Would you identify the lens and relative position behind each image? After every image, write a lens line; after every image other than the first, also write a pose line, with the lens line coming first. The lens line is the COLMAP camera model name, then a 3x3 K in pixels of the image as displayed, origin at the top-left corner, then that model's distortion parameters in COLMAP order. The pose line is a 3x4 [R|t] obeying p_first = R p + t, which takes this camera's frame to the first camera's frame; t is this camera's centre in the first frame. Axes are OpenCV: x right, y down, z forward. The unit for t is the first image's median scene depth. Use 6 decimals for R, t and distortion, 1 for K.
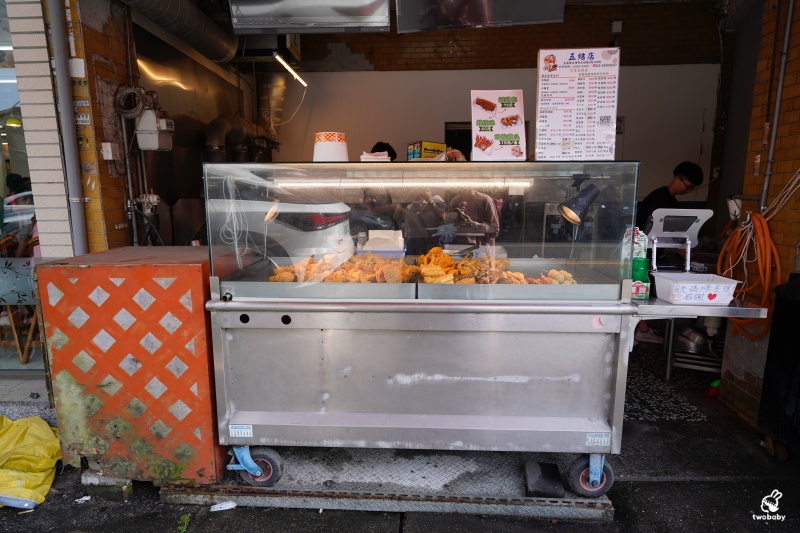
lens RADIAL K [[472.5, 0, 397.8], [0, 472.5, 268.5], [0, 0, 1]] dist [0.002538, 0.000381]
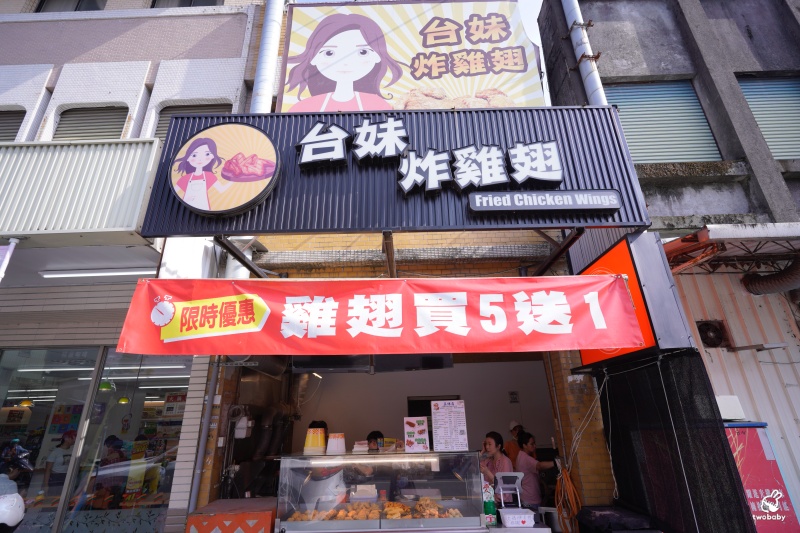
lens RADIAL K [[391.2, 0, 399.3], [0, 391.2, 266.2], [0, 0, 1]] dist [0.001656, 0.000247]
pose [[0.999026, -0.004253, 0.043921, 0.053373], [0.026211, 0.857923, -0.513109, -0.036327], [-0.035498, 0.513760, 0.857199, -1.006846]]
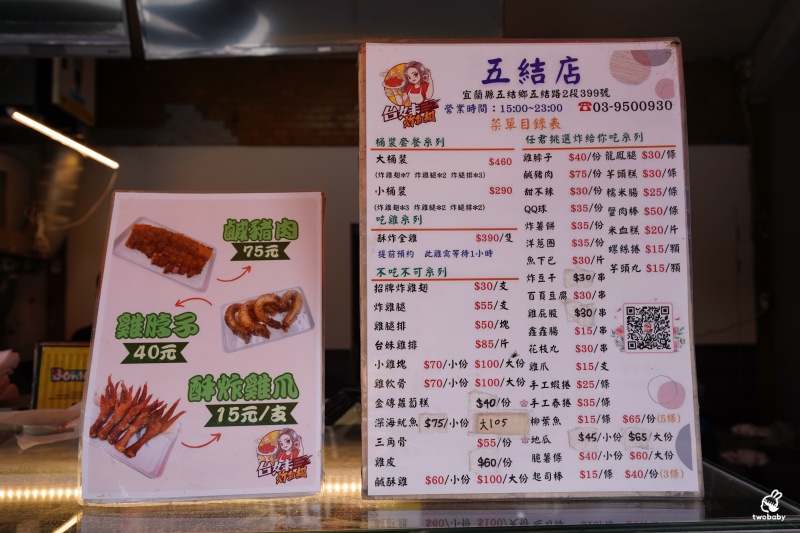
lens RADIAL K [[578.6, 0, 400.5], [0, 578.6, 265.3], [0, 0, 1]] dist [0.002069, -0.001740]
pose [[0.996193, -0.000302, 0.087172, 0.284075], [0.017851, 0.979509, -0.200608, -0.280048], [-0.085325, 0.201400, 0.975786, 0.707054]]
